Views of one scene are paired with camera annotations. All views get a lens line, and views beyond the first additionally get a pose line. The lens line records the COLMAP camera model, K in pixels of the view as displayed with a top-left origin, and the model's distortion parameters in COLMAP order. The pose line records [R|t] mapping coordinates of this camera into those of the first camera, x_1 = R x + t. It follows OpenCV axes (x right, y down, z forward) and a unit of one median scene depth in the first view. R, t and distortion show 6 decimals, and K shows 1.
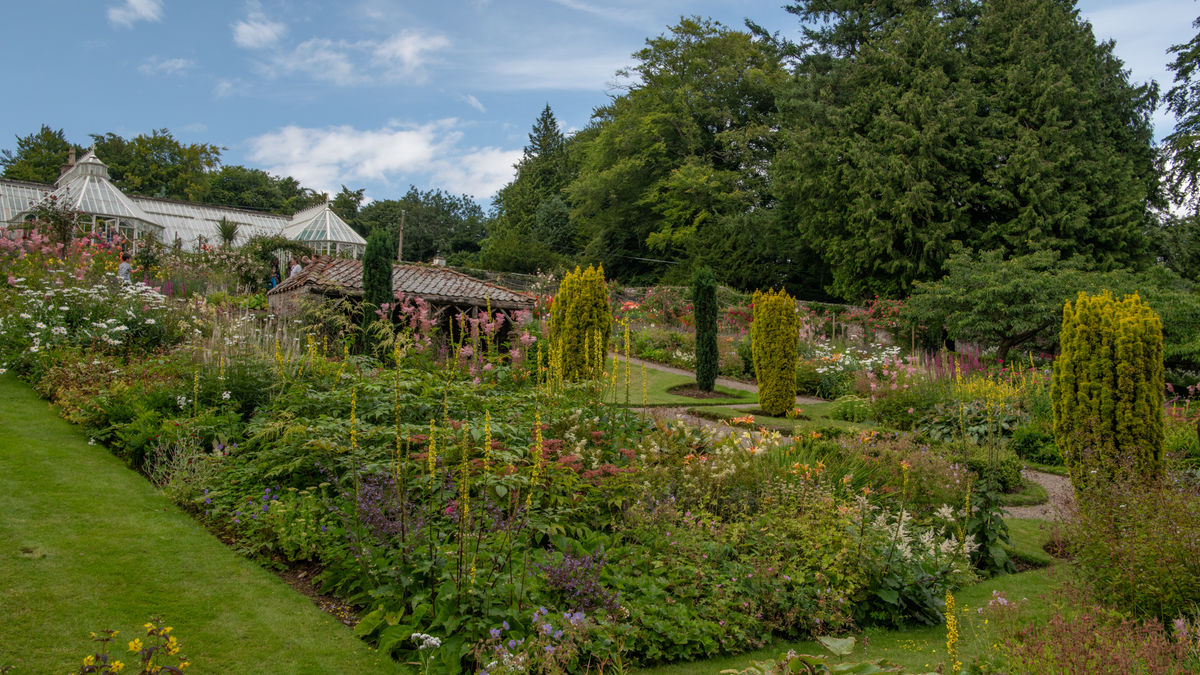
lens RADIAL K [[1008.1, 0, 600.8], [0, 1008.1, 337.5], [0, 0, 1]] dist [-0.015709, -0.007403]
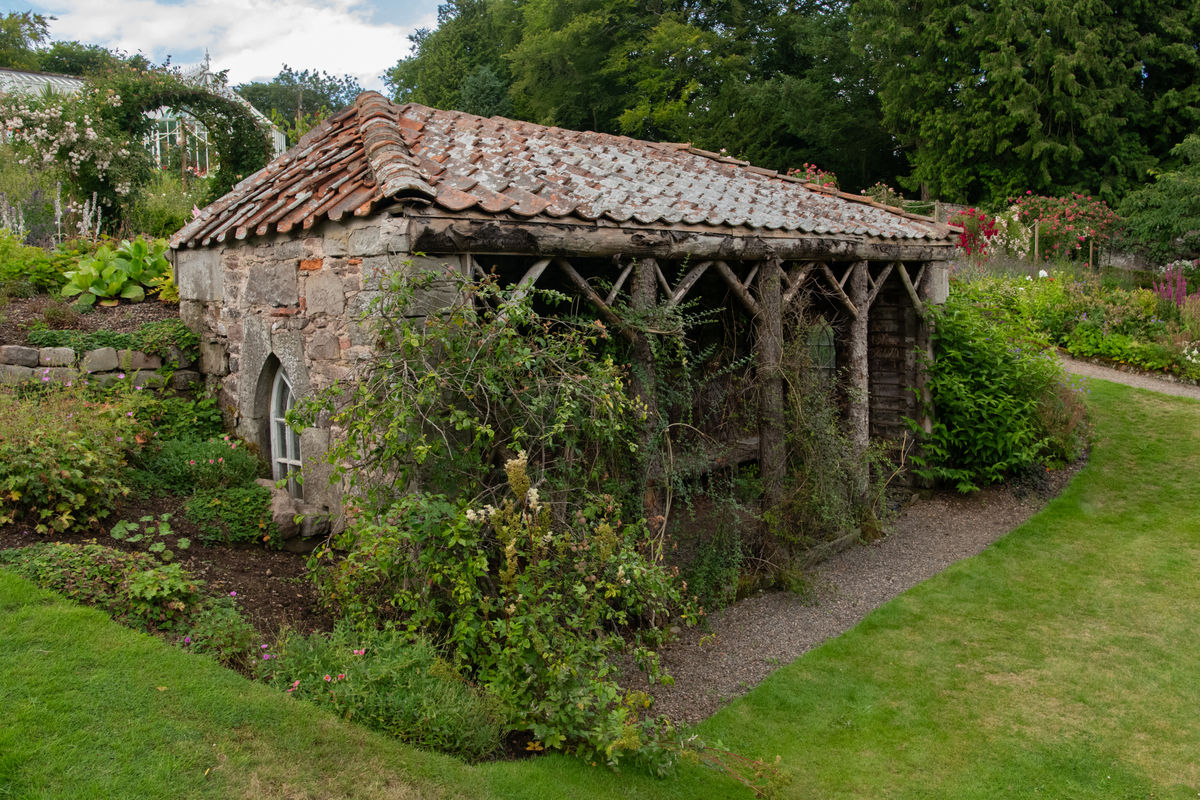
lens RADIAL K [[882.9, 0, 598.5], [0, 882.9, 397.8], [0, 0, 1]] dist [-0.053009, 0.000341]
pose [[0.985127, -0.054948, 0.162807, -0.142450], [0.022044, 0.980076, 0.197398, -0.025278], [-0.170410, -0.190873, 0.966710, 0.412535]]
